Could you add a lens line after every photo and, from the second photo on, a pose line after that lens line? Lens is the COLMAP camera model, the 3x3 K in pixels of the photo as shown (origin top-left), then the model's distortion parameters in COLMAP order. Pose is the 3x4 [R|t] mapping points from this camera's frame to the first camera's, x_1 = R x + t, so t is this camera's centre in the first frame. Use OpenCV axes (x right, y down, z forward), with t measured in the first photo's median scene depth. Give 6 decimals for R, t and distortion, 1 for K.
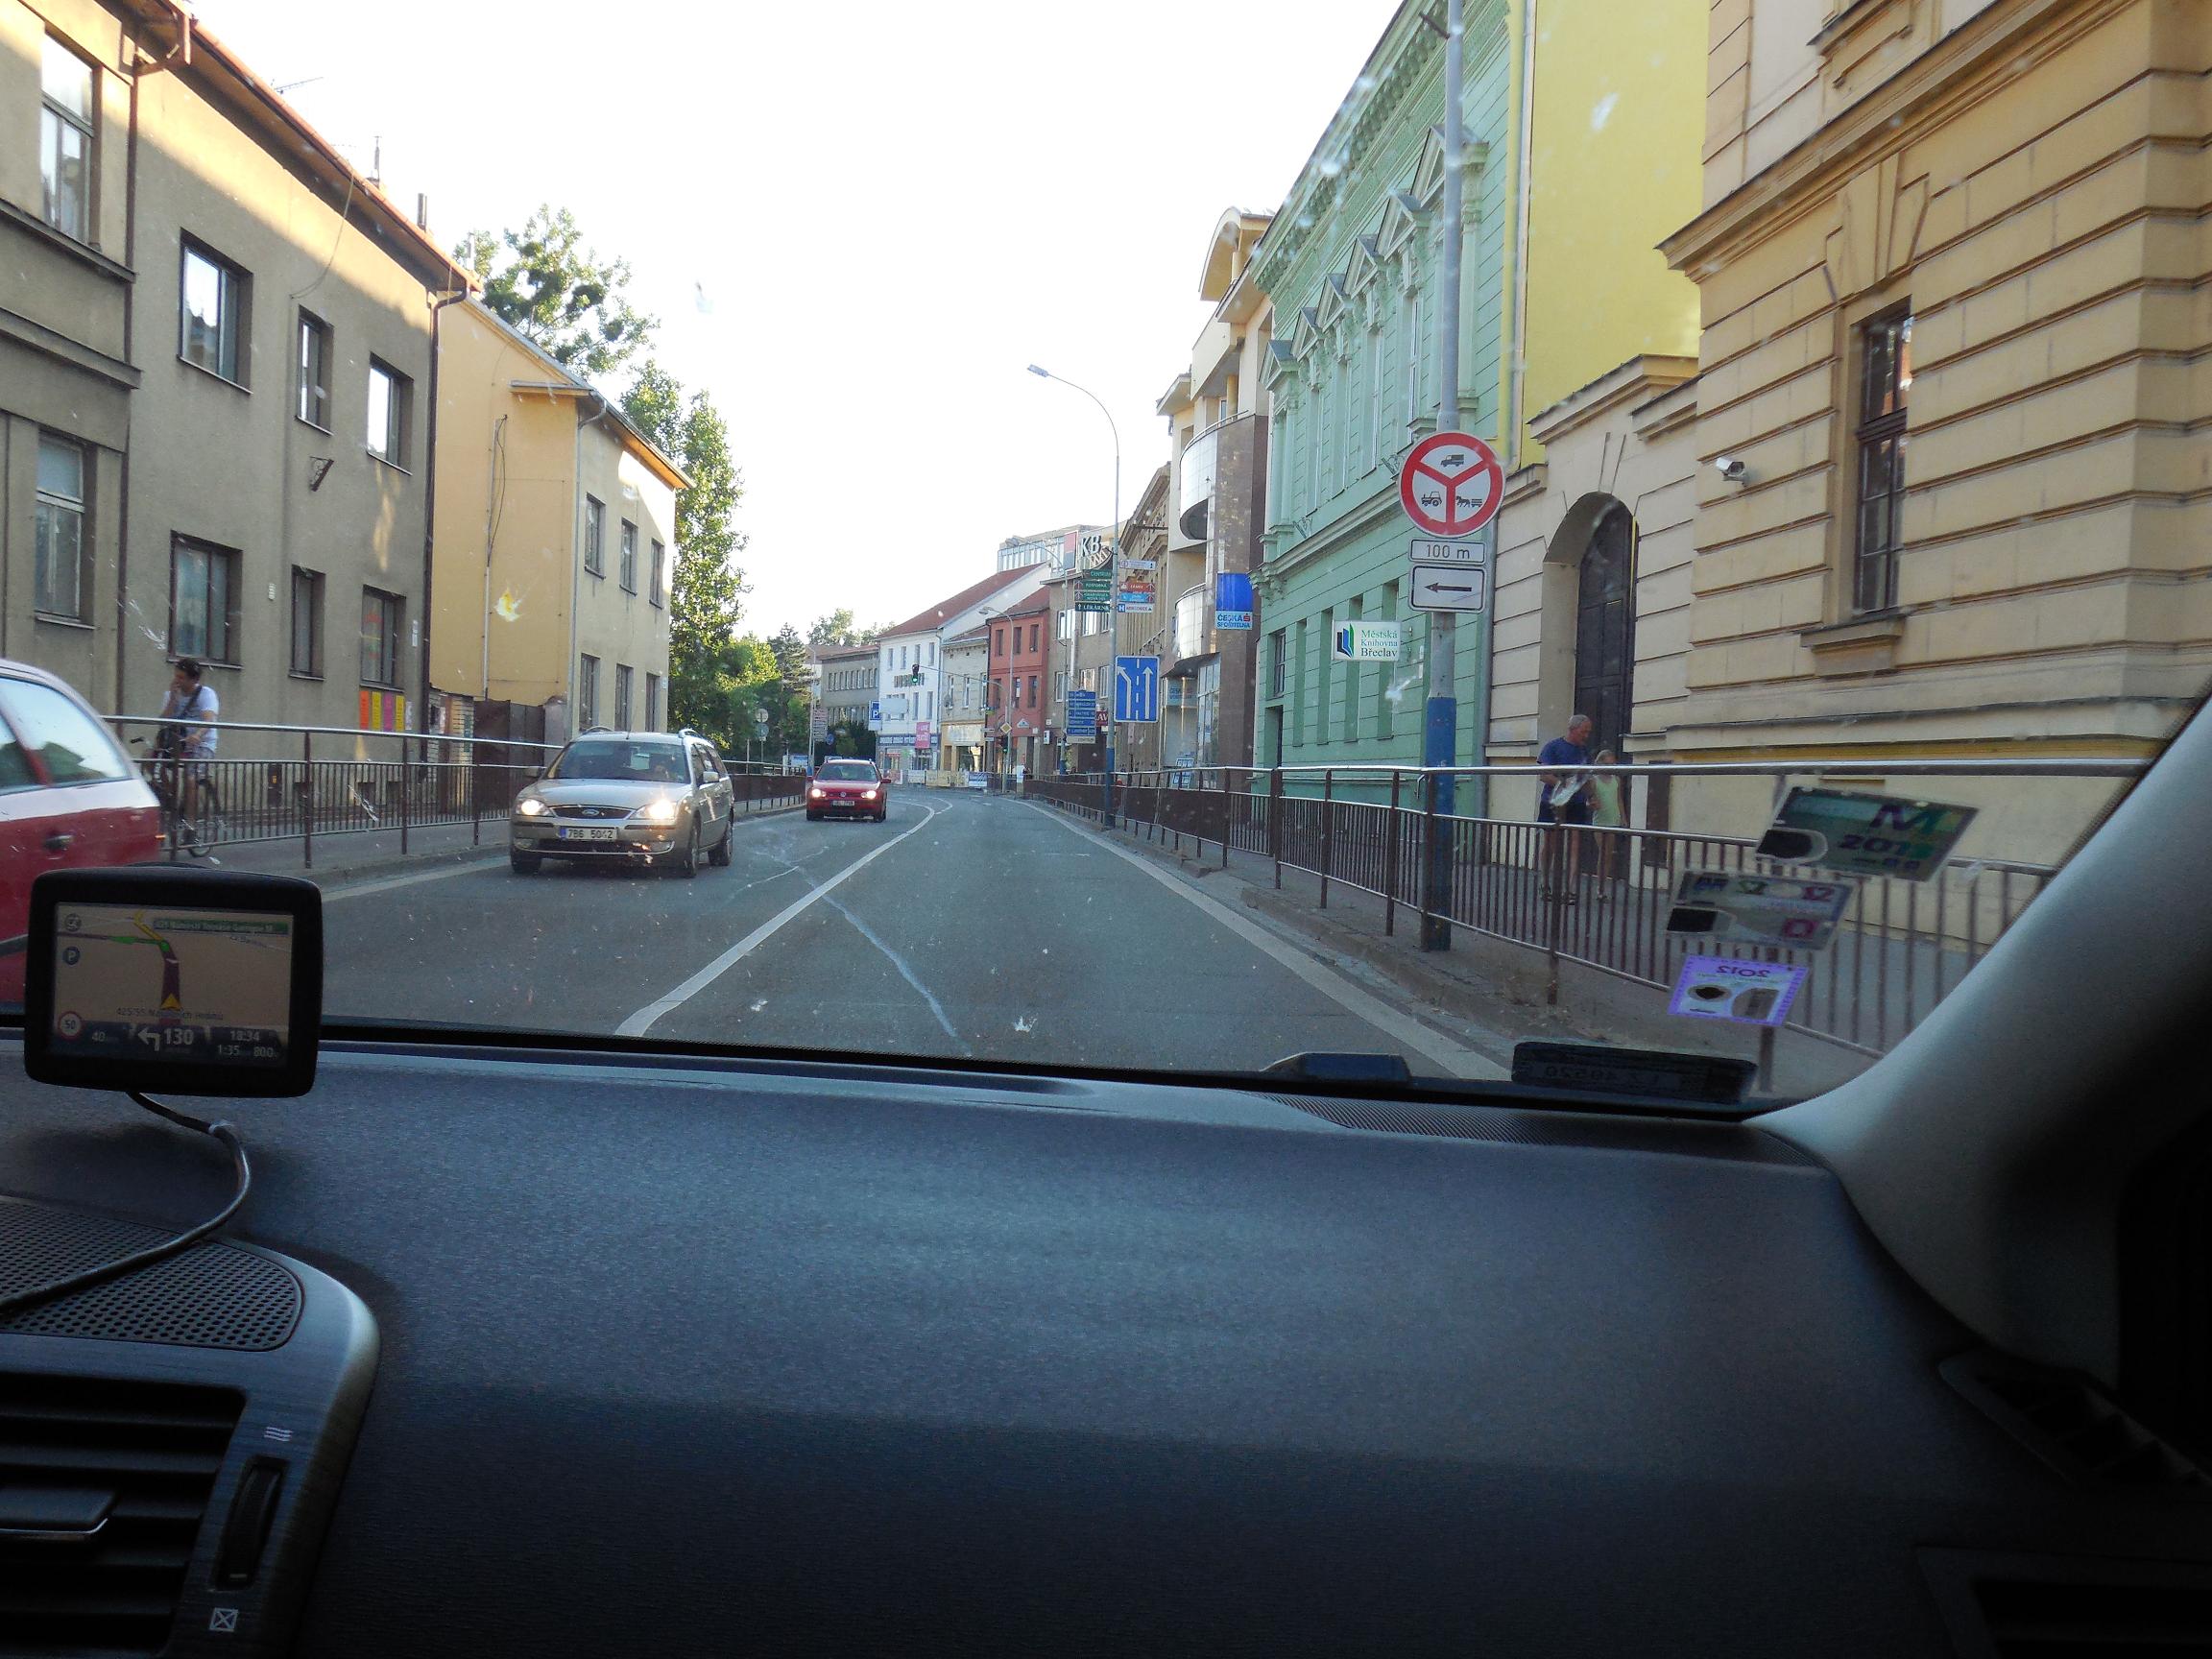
lens RADIAL K [[2164.4, 0, 1109.3], [0, 2164.4, 818.6], [0, 0, 1]] dist [0.002346, 0.000000]
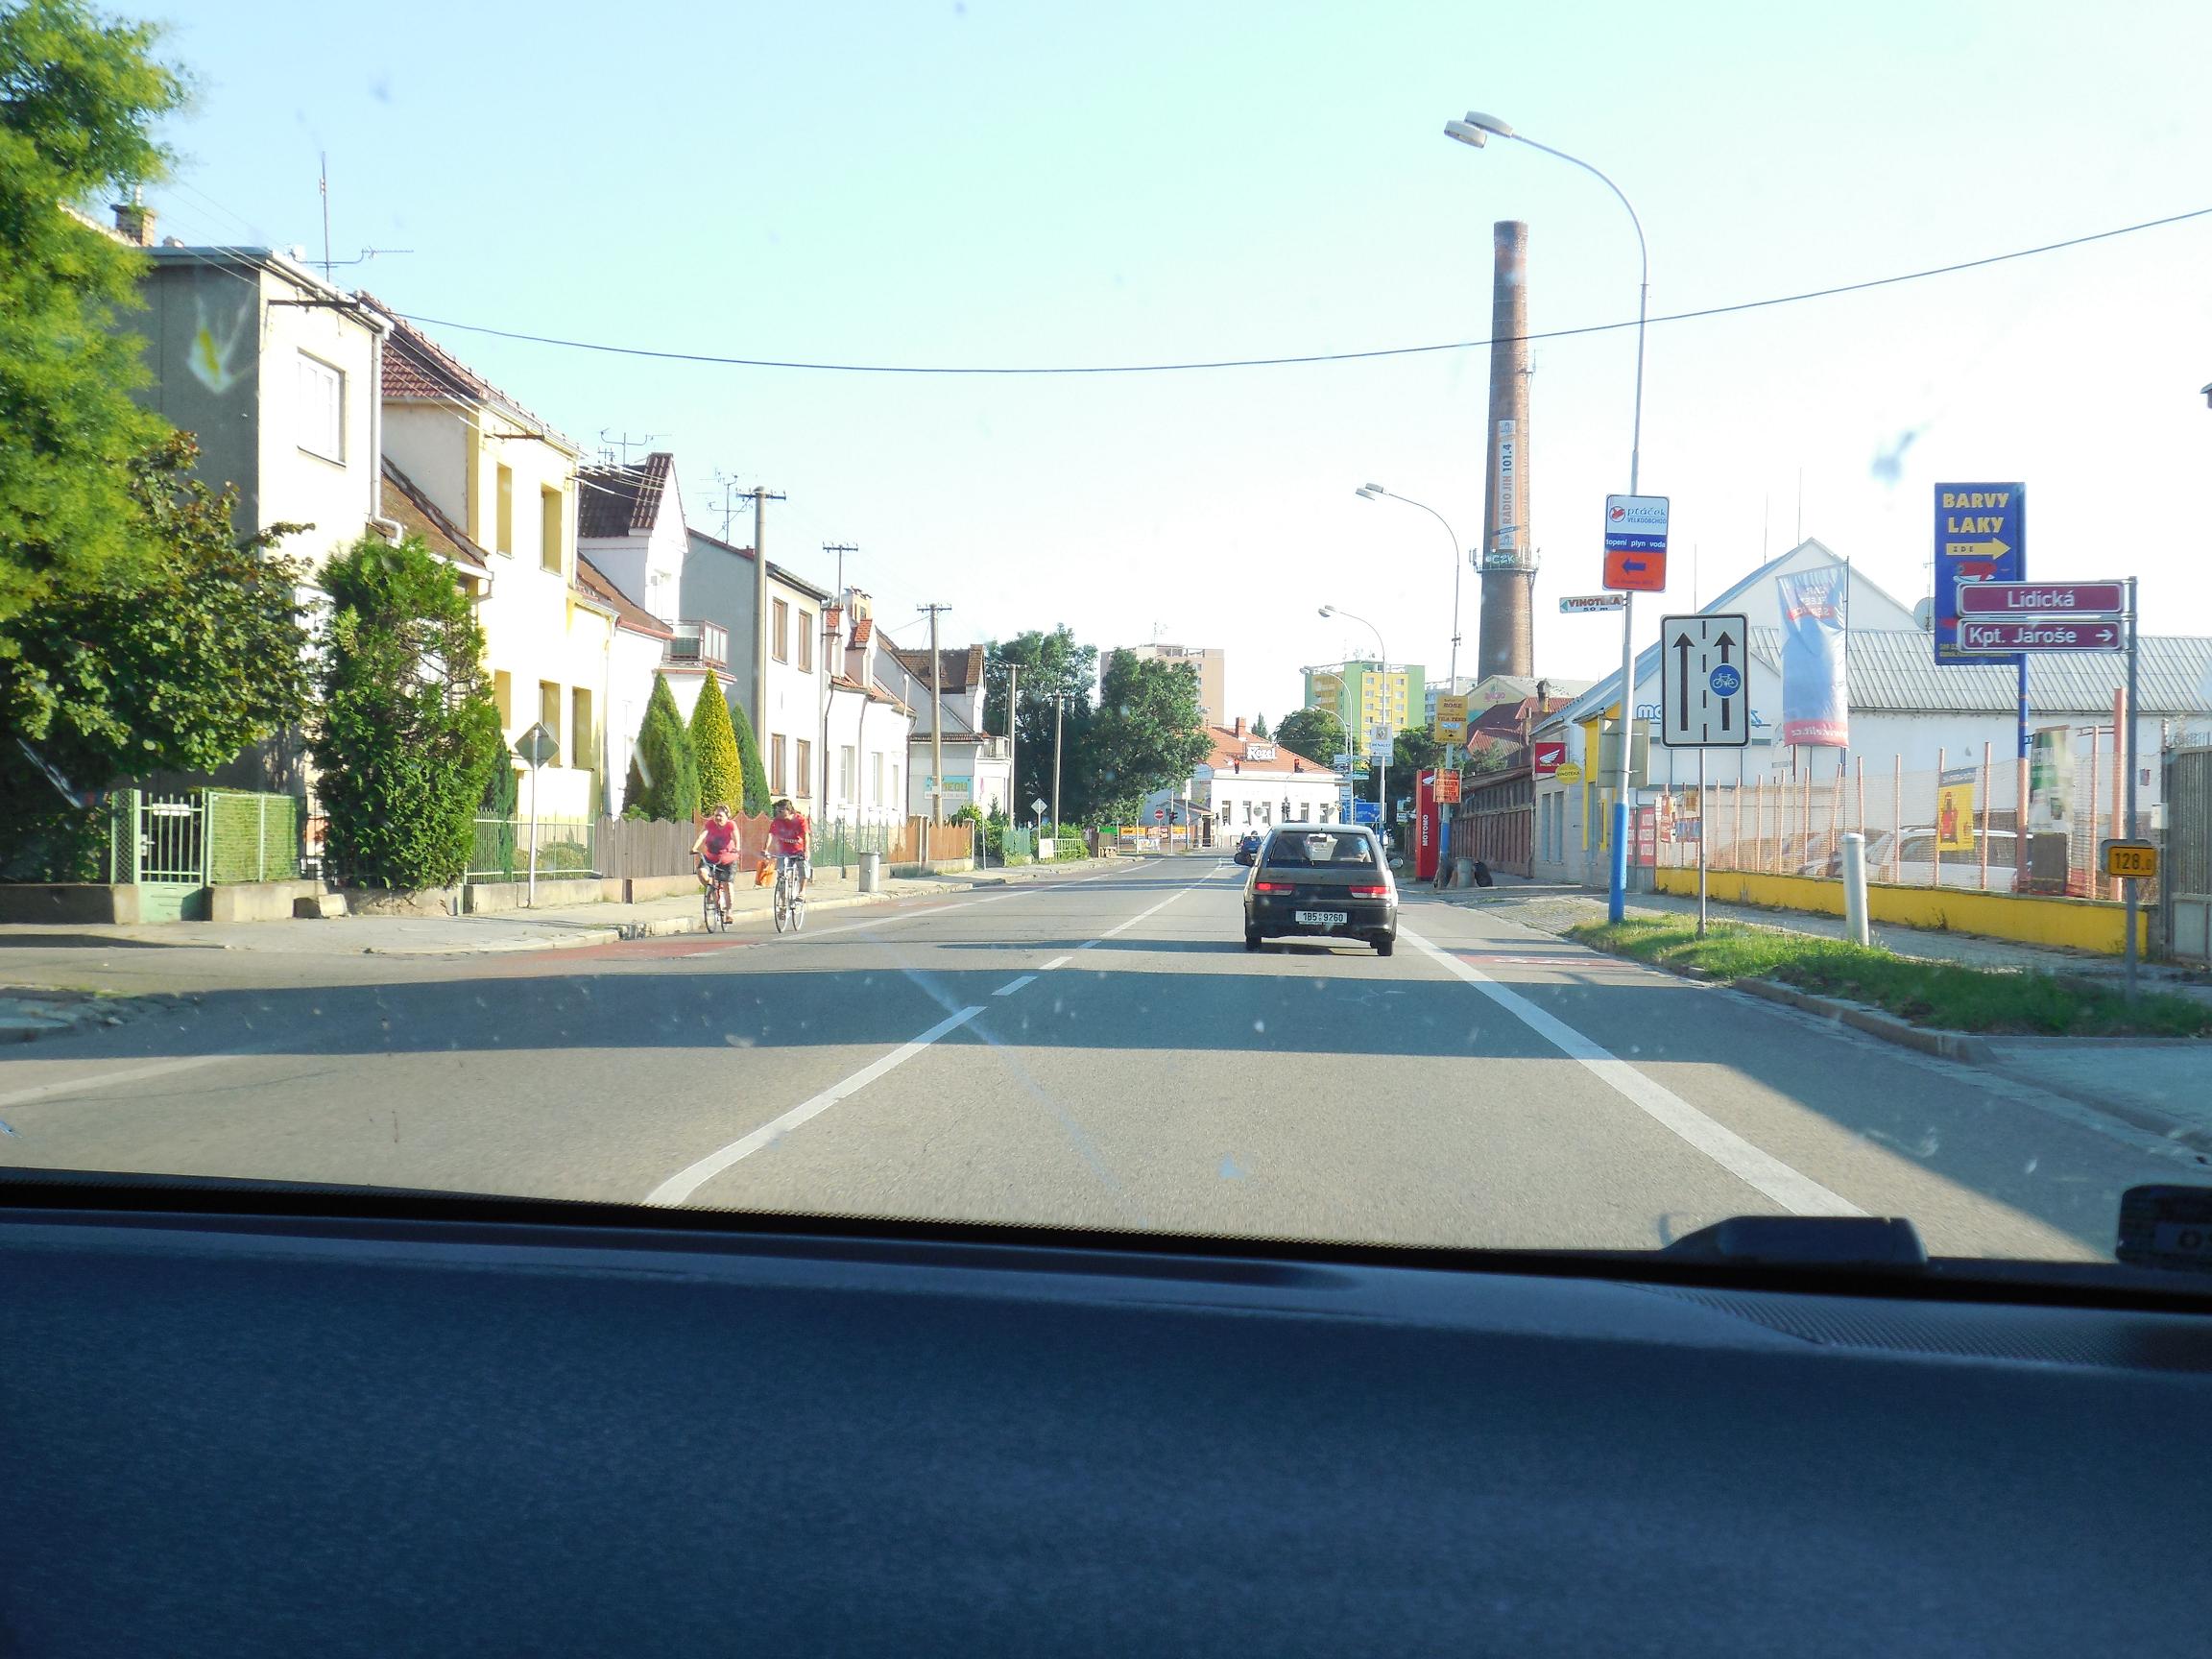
lens RADIAL K [[3192.3, 0, 1104.7], [0, 3192.3, 824.7], [0, 0, 1]] dist [0.008275, 0.000000]
pose [[0.994210, -0.021911, -0.105195, 0.022879], [0.018724, 0.999338, -0.031189, 0.039897], [0.105809, 0.029039, 0.993962, 0.206632]]
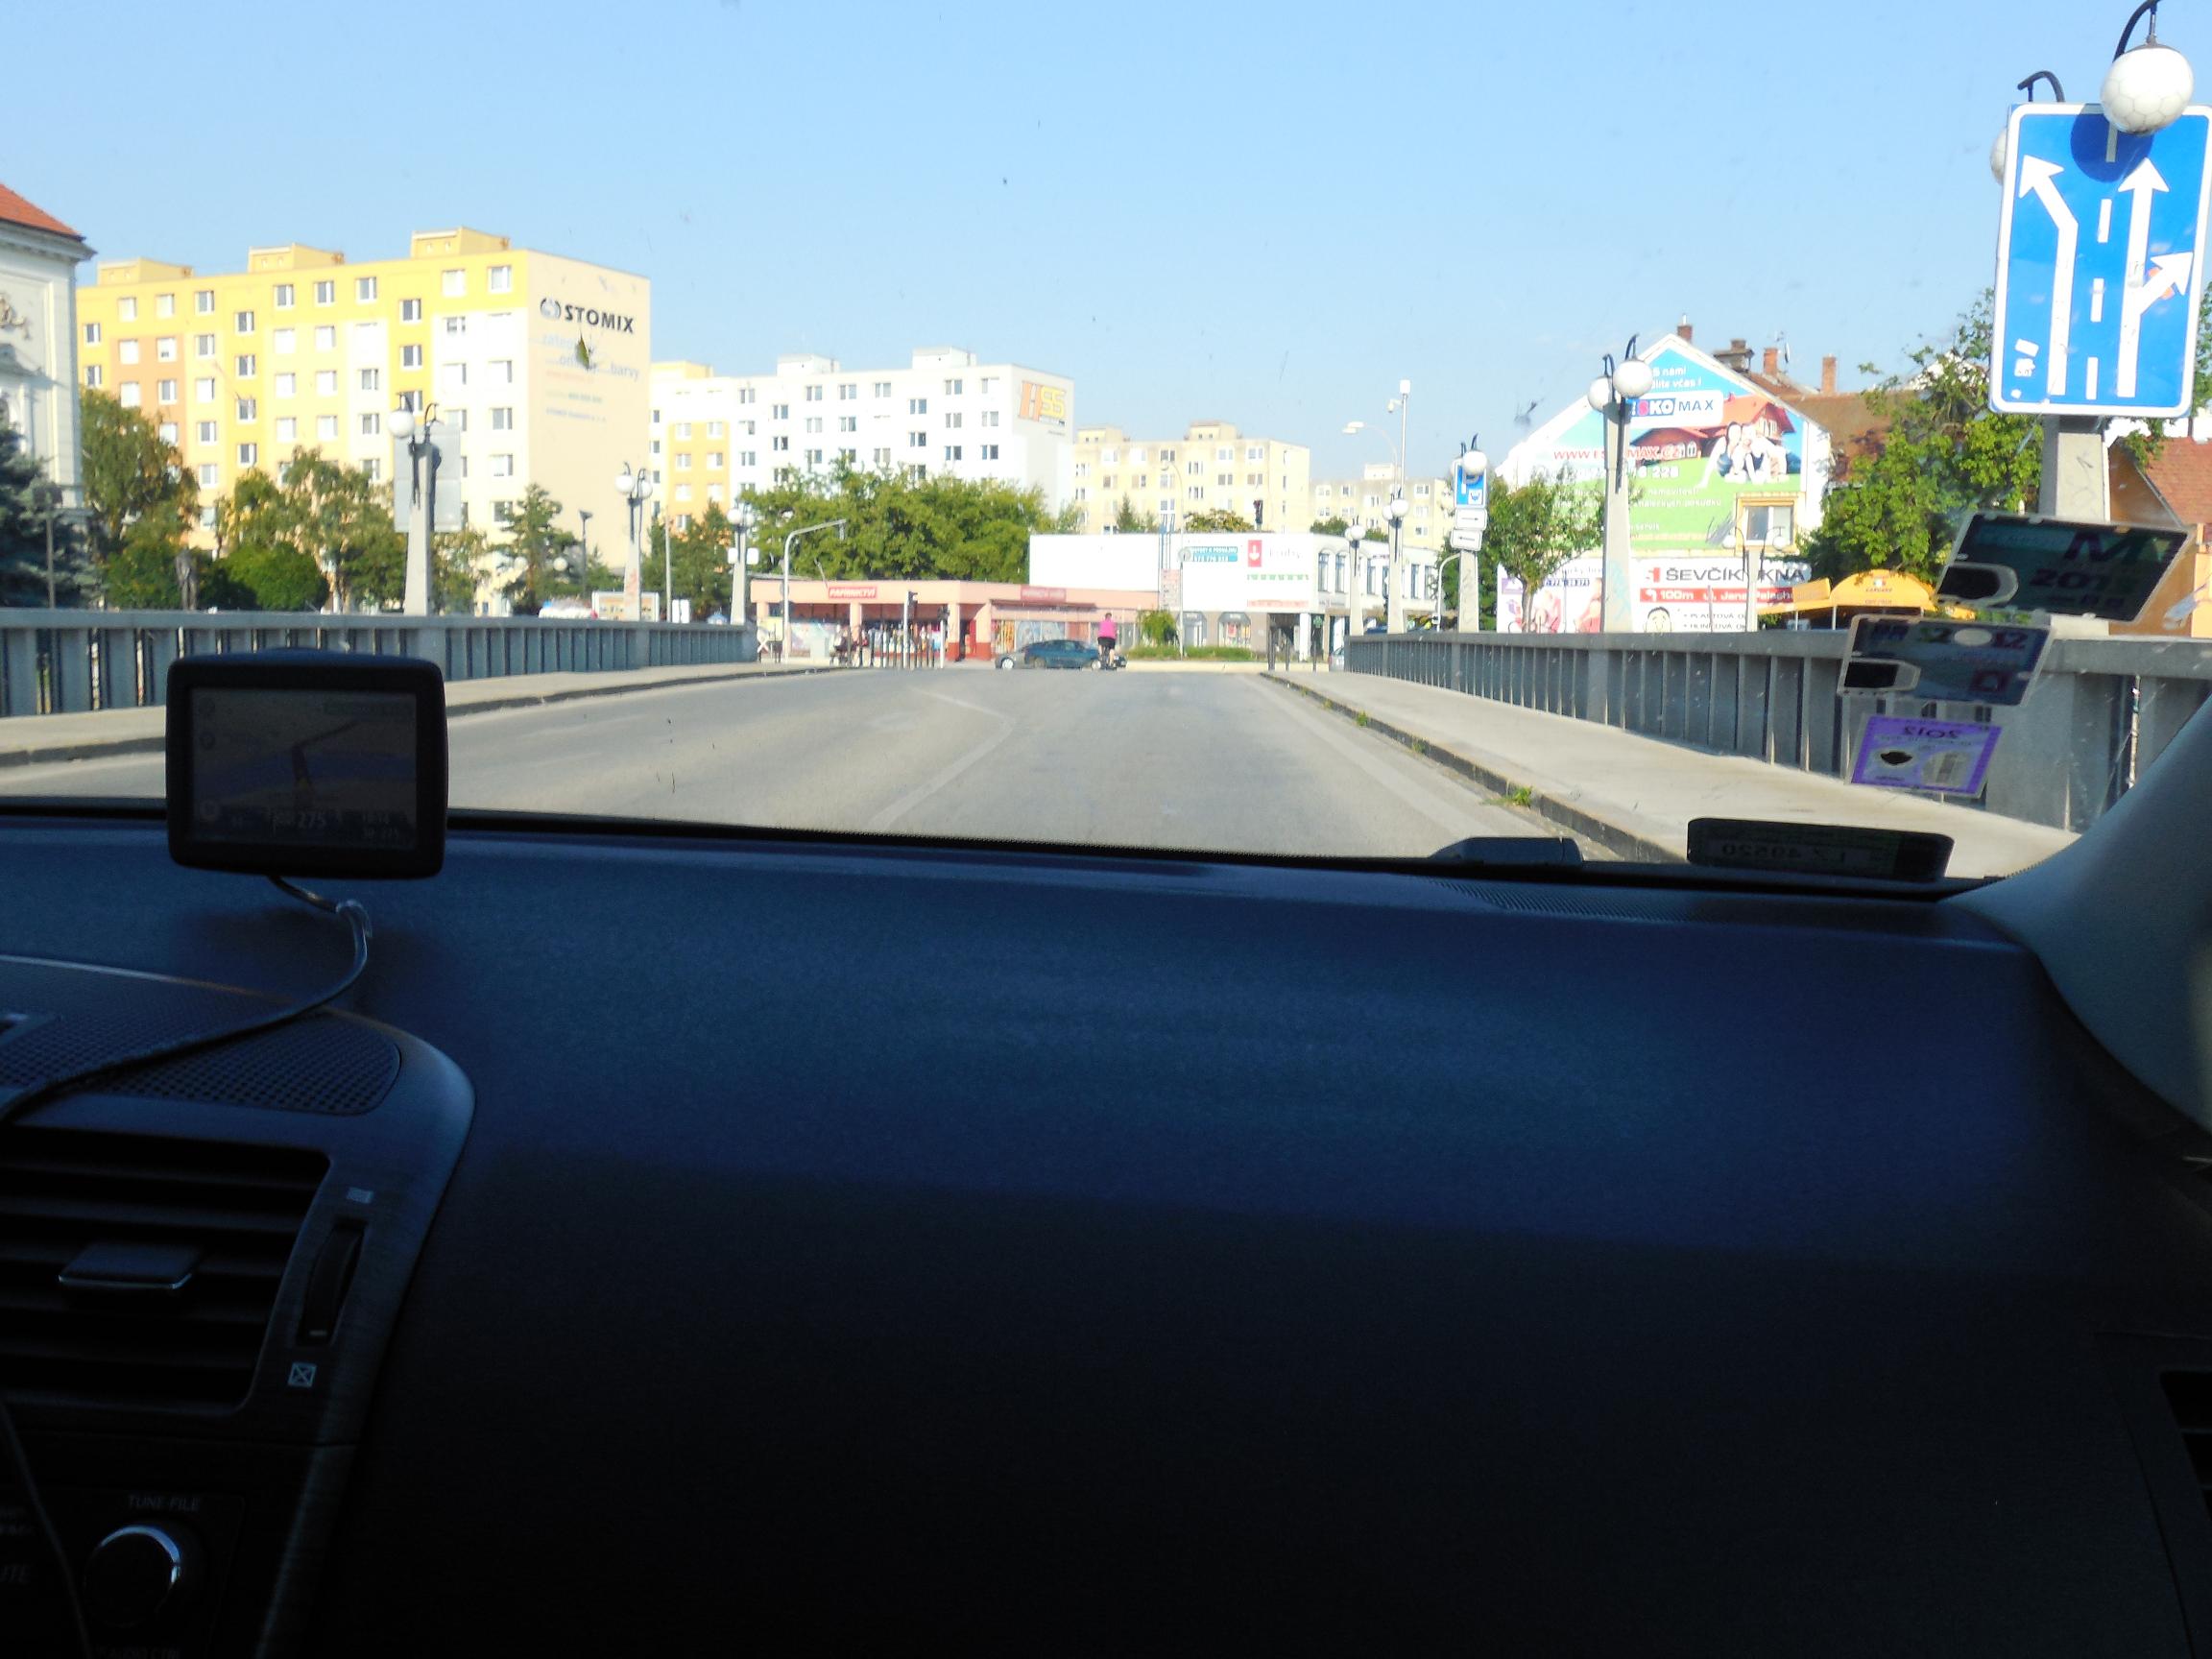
lens RADIAL K [[2164.4, 0, 1116.4], [0, 2164.4, 816.6], [0, 0, 1]] dist [0.002346, 0.000000]
pose [[0.994332, -0.009932, -0.105853, 0.049948], [0.018138, 0.996878, 0.076840, 0.032052], [0.104760, -0.078325, 0.991408, 0.052968]]
